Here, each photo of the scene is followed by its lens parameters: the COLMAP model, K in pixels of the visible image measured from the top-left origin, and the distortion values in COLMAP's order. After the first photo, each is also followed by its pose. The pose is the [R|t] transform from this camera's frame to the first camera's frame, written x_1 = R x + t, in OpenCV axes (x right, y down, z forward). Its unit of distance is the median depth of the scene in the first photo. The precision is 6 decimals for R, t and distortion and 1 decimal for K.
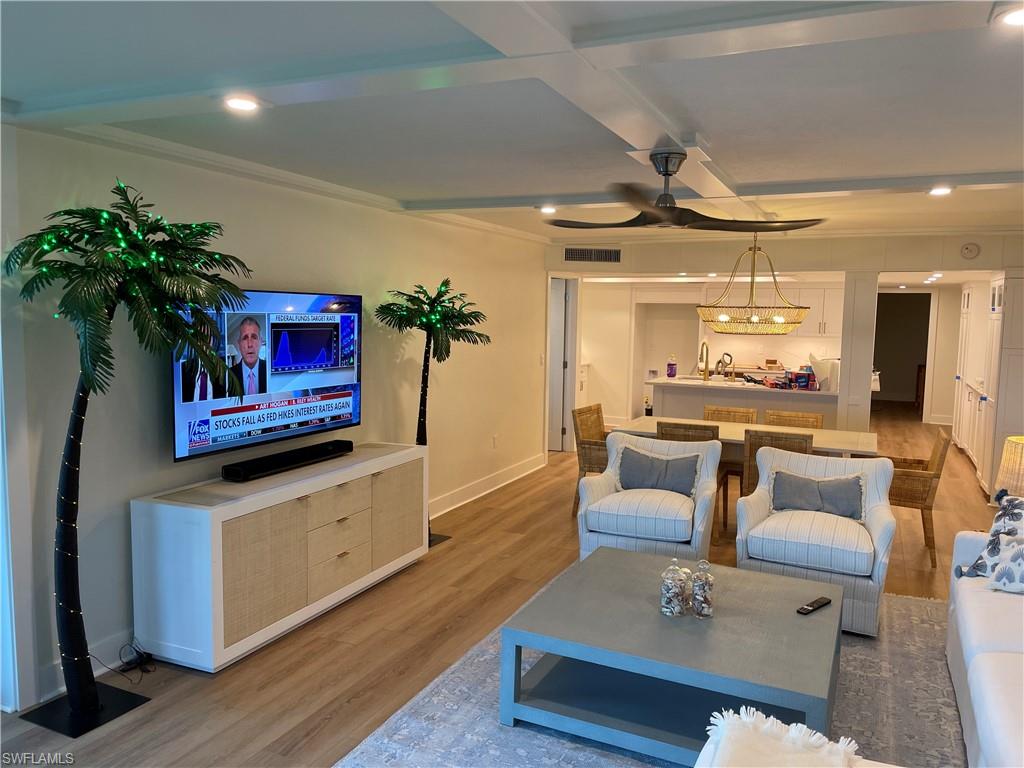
lens RADIAL K [[757.3, 0, 525.0], [0, 757.3, 384.8], [0, 0, 1]] dist [0.014746, -0.000209]
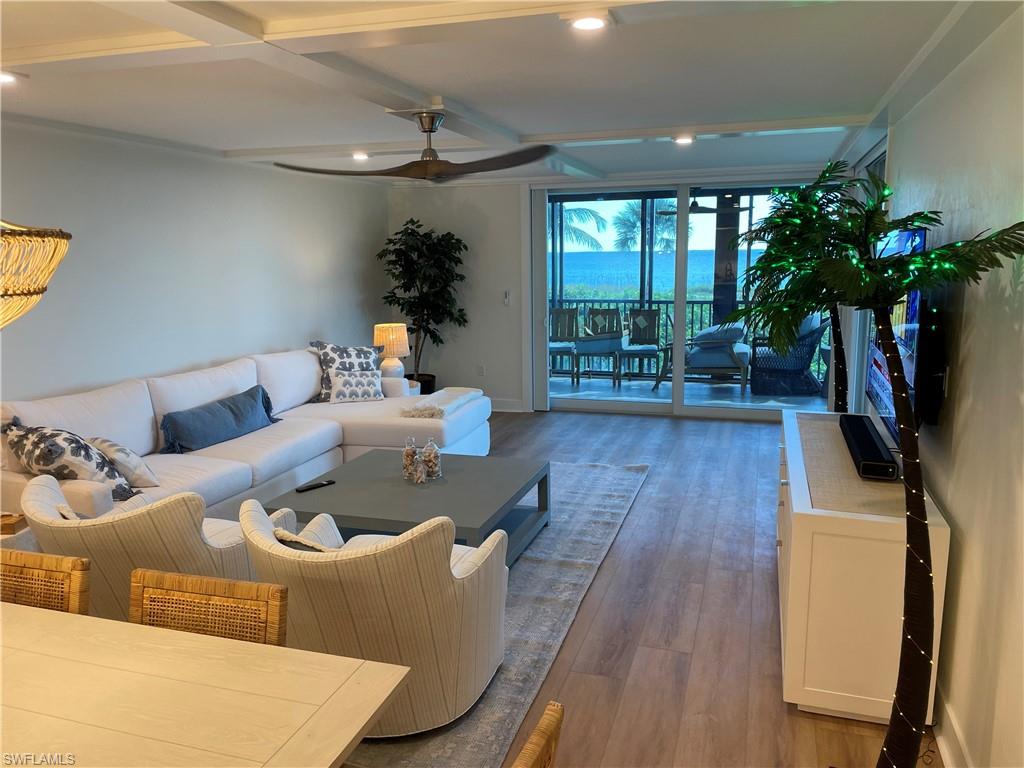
lens RADIAL K [[757.3, 0, 525.0], [0, 757.3, 384.8], [0, 0, 1]] dist [0.014746, -0.000209]
pose [[-0.993599, 0.010591, -0.112466, 0.132055], [-0.019511, 0.964544, 0.263199, -0.158193], [0.111266, 0.263708, -0.958164, 1.638366]]
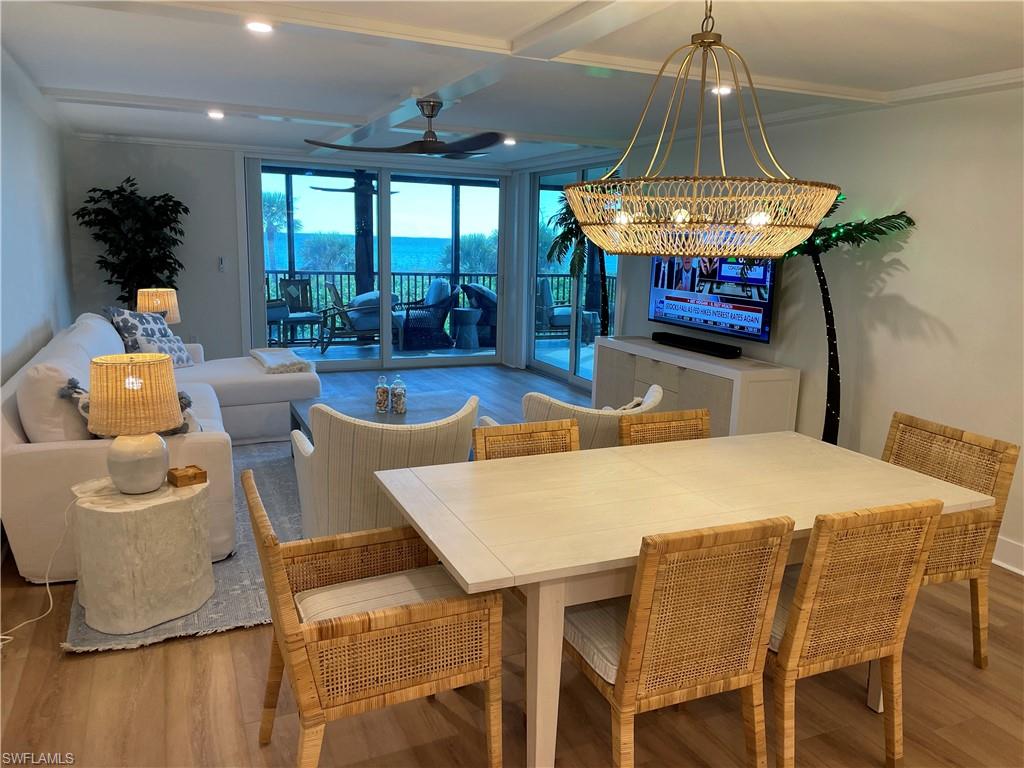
lens RADIAL K [[757.3, 0, 525.0], [0, 757.3, 384.8], [0, 0, 1]] dist [0.014746, -0.000209]
pose [[-0.658681, 0.102806, -0.745366, 0.863066], [-0.113589, 0.965682, 0.233572, -0.107871], [0.743799, 0.238515, -0.624398, 1.567363]]
